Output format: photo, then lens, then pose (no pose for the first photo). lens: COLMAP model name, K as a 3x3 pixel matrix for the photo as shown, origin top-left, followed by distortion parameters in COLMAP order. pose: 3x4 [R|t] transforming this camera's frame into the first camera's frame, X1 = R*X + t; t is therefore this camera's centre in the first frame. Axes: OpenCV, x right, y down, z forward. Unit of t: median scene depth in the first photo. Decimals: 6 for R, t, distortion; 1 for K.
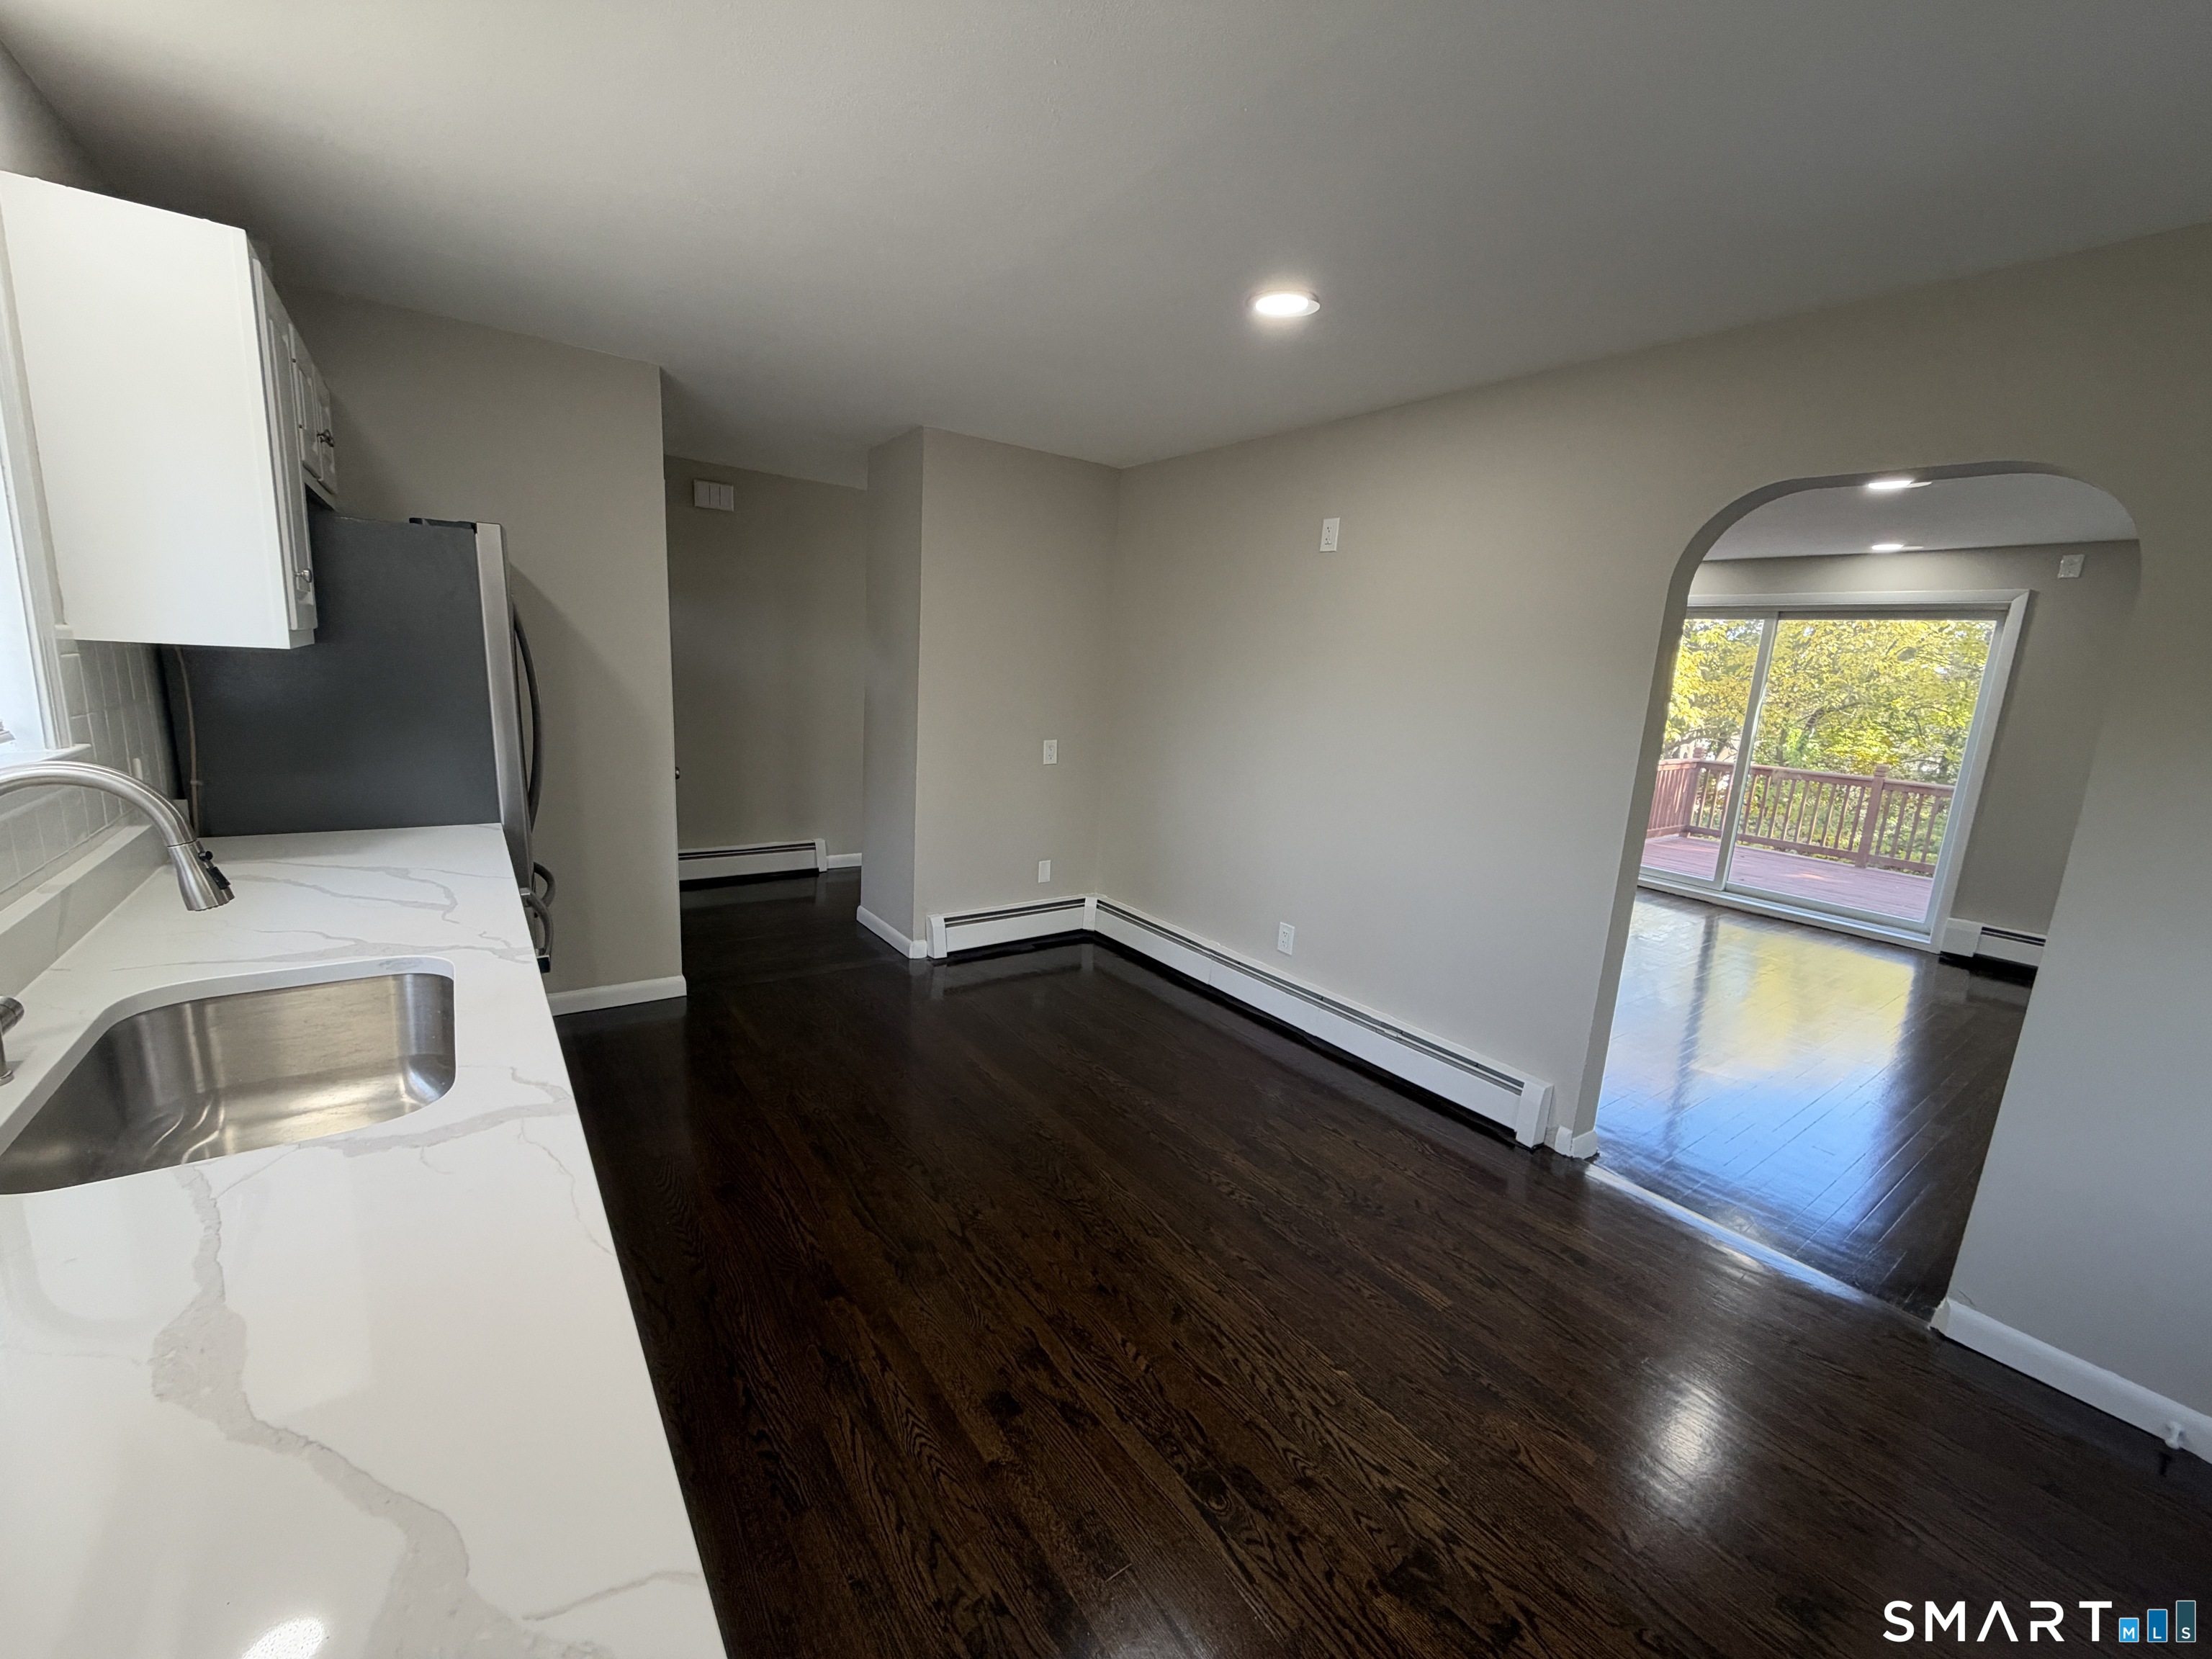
lens RADIAL K [[879.3, 0, 1091.1], [0, 879.3, 818.7], [0, 0, 1]] dist [0.000393, -0.000967]
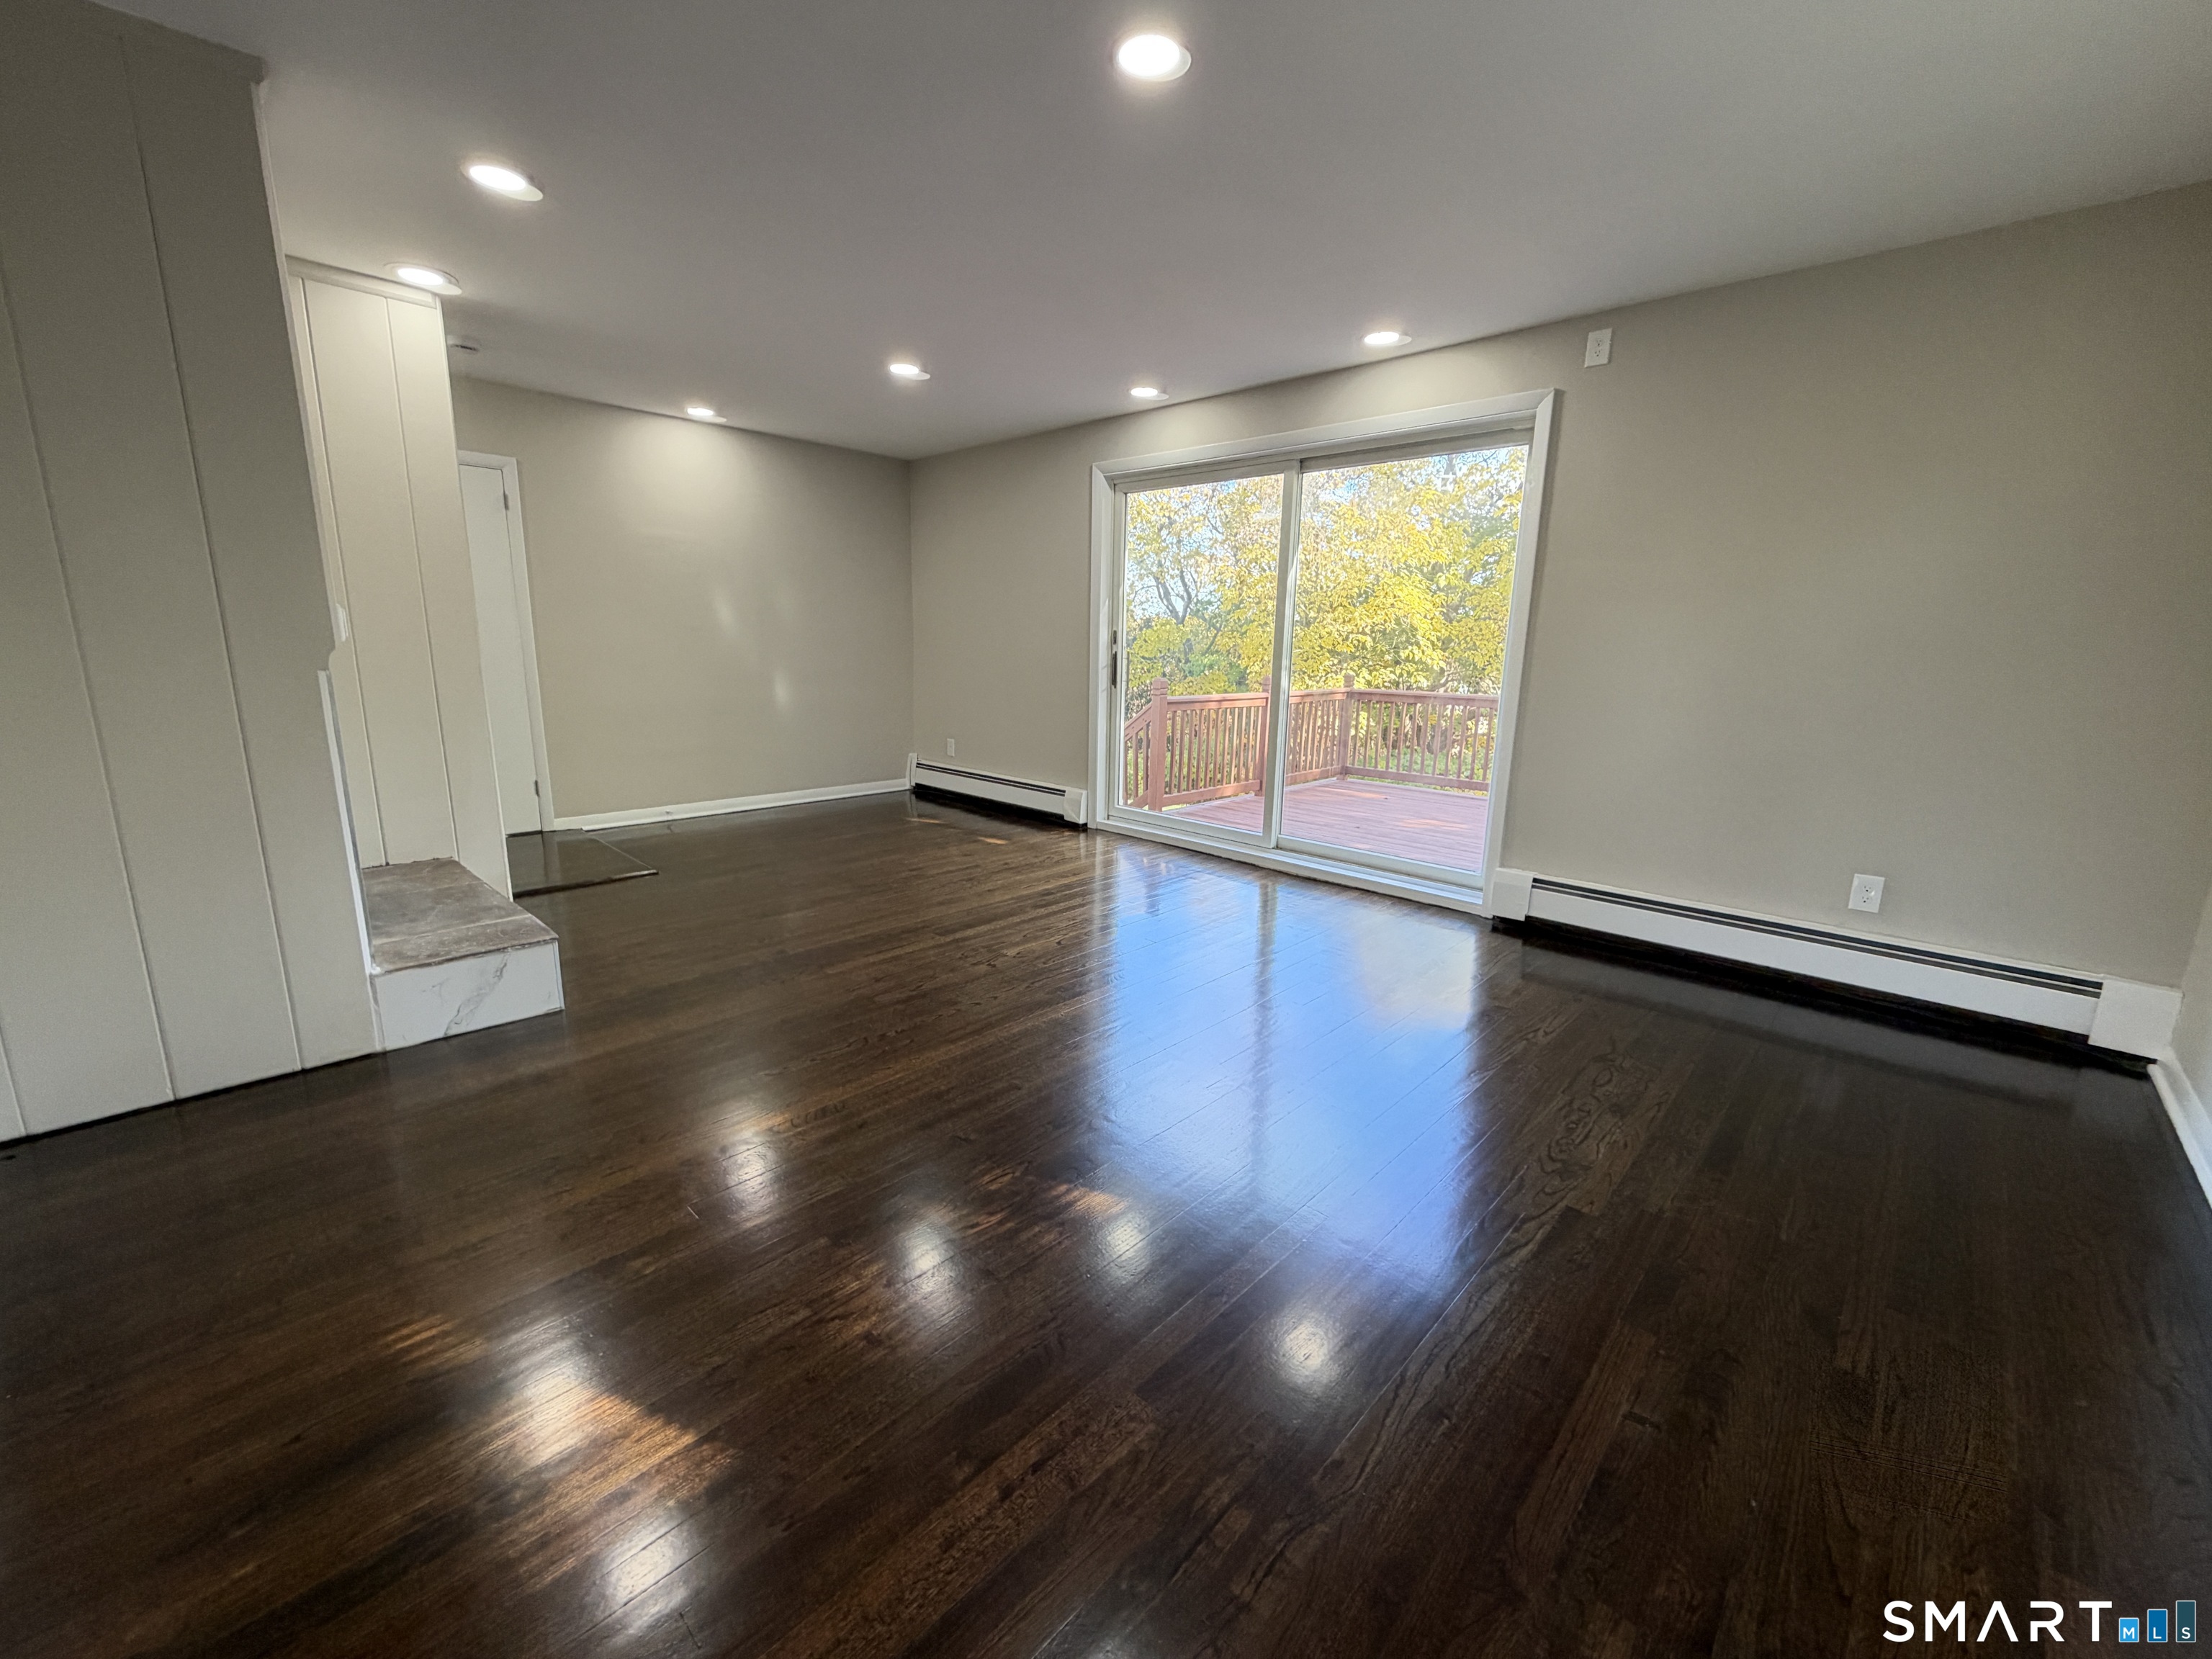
lens RADIAL K [[879.3, 0, 1094.5], [0, 879.3, 815.9], [0, 0, 1]] dist [0.000393, -0.000967]
pose [[0.983520, -0.068983, 0.167123, 0.479212], [0.064982, 0.997456, 0.029300, 0.024924], [-0.168719, -0.017957, 0.985501, 0.311908]]
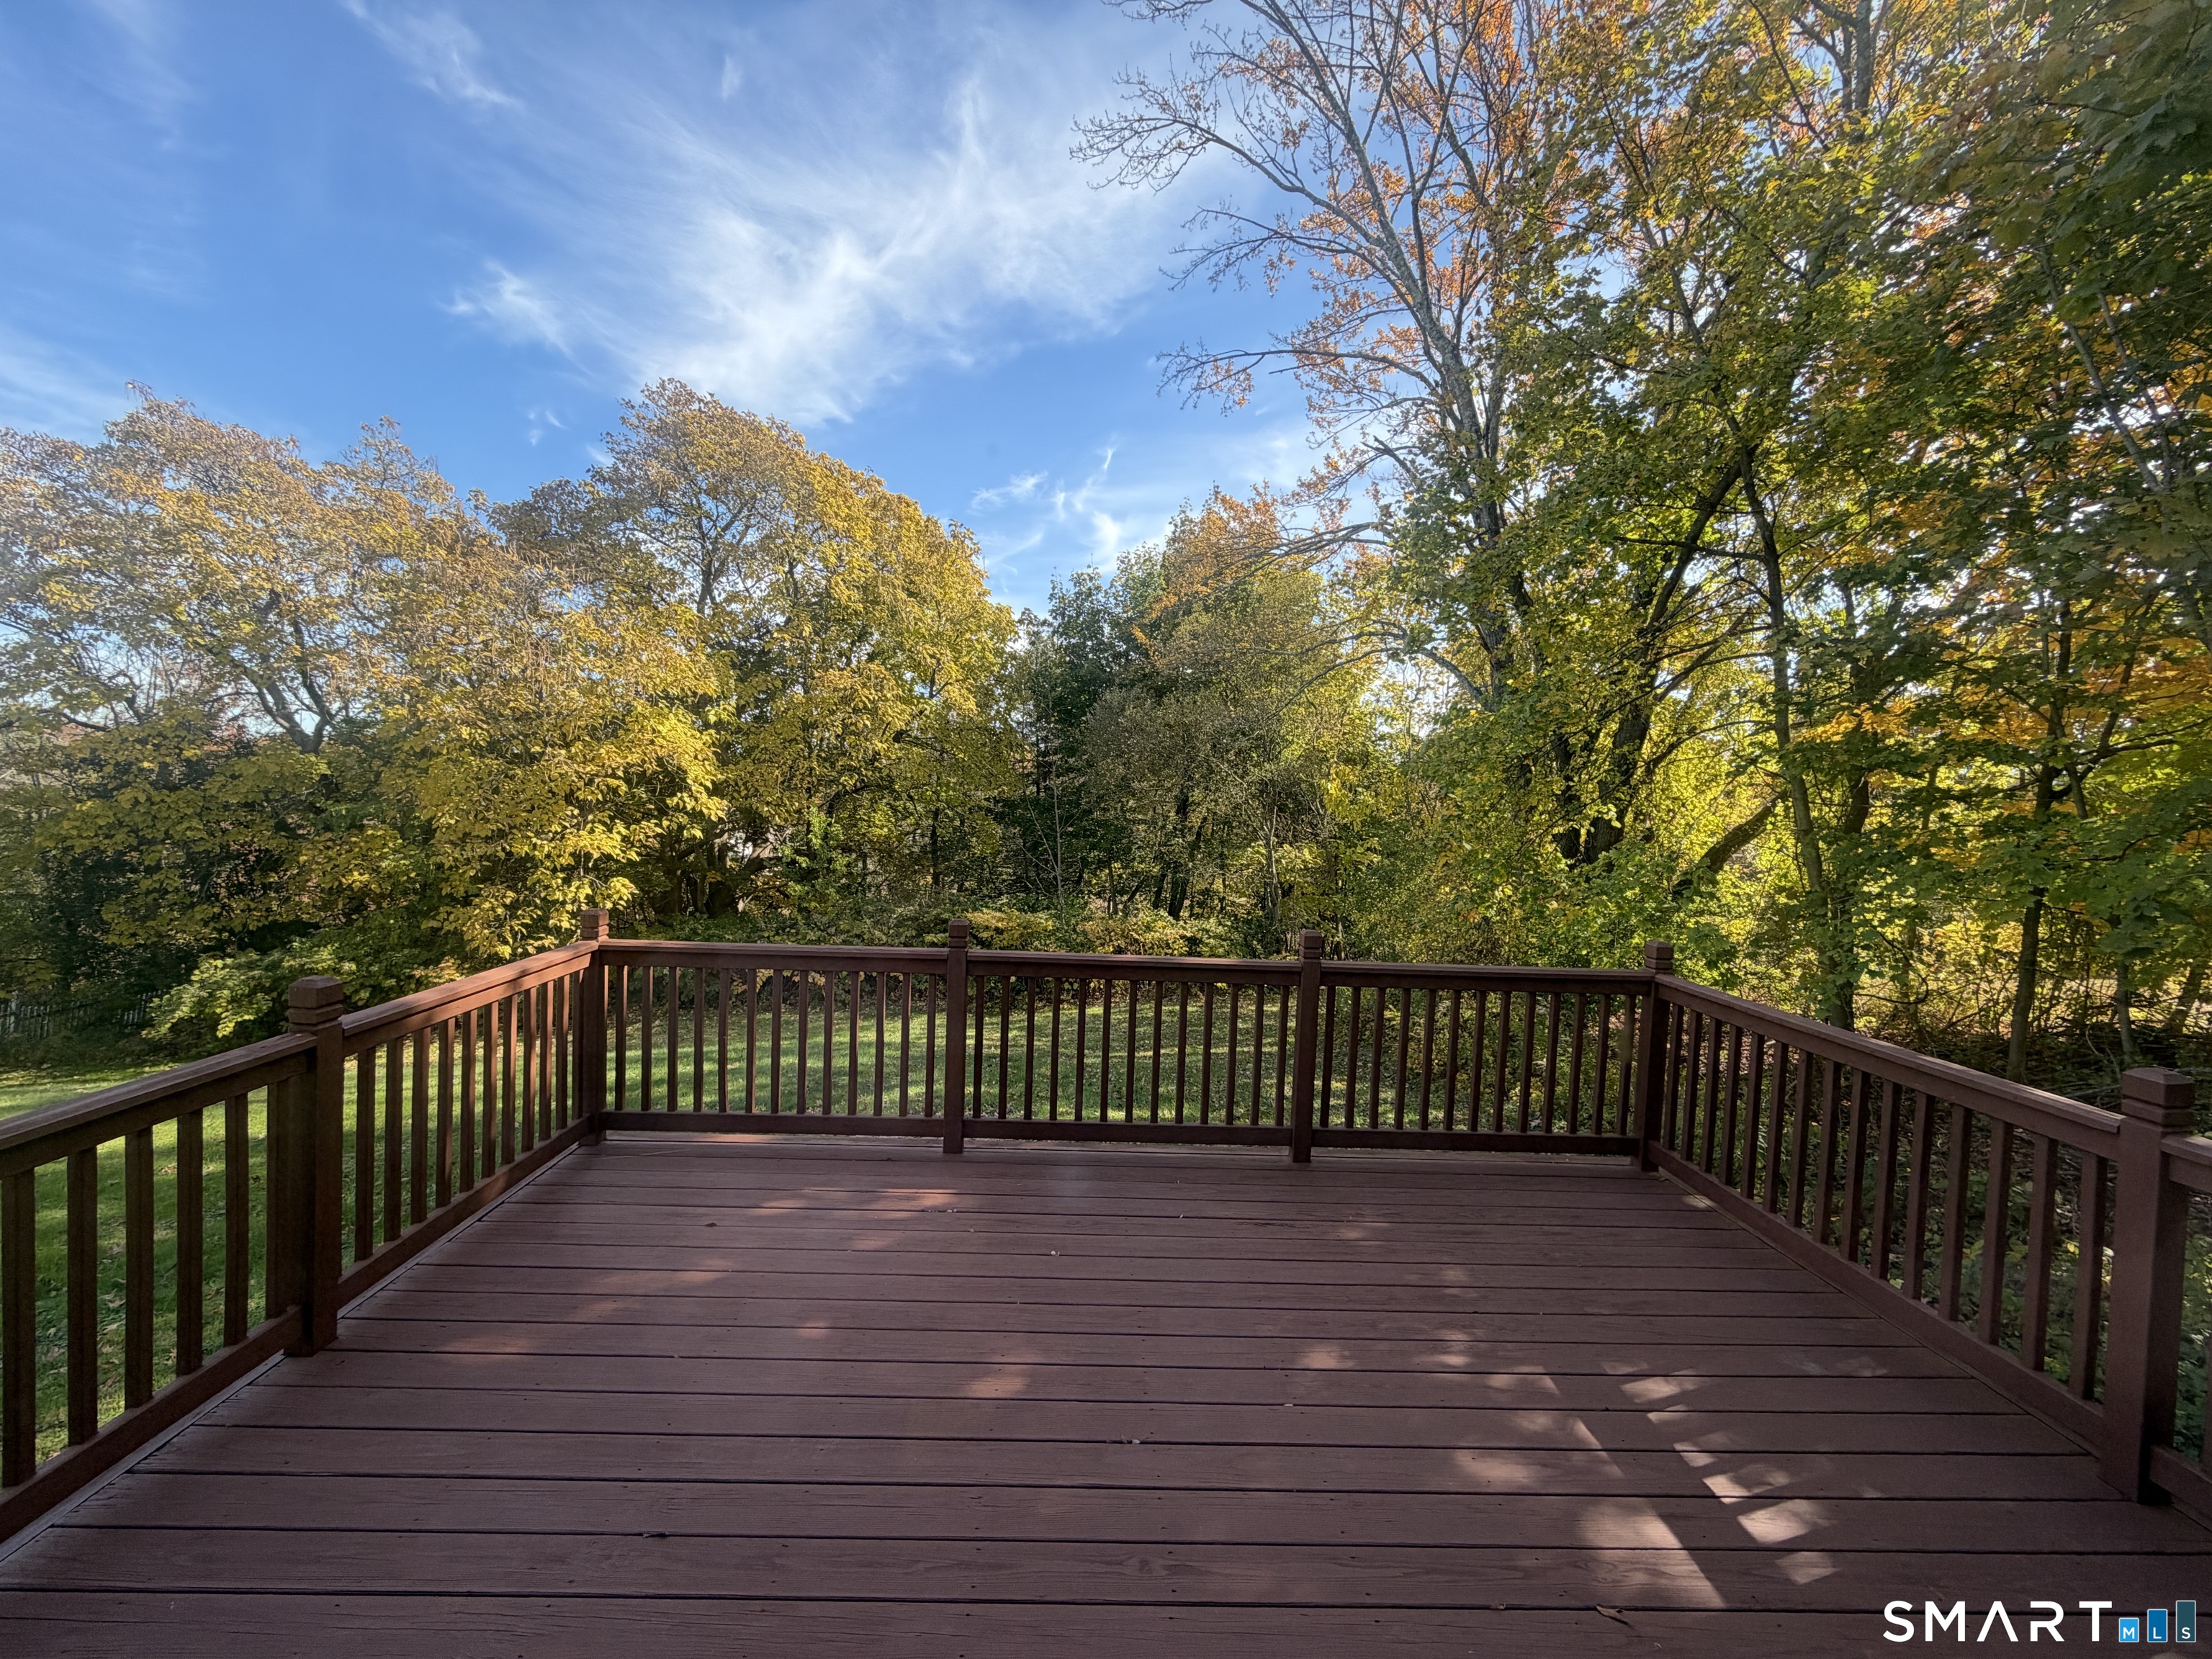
lens RADIAL K [[879.3, 0, 1108.6], [0, 879.3, 833.2], [0, 0, 1]] dist [0.000393, -0.000967]
pose [[0.554917, -0.070887, 0.828880, 0.779833], [0.142657, 0.989713, -0.010864, -0.115681], [-0.819583, 0.124274, 0.559321, 0.901071]]
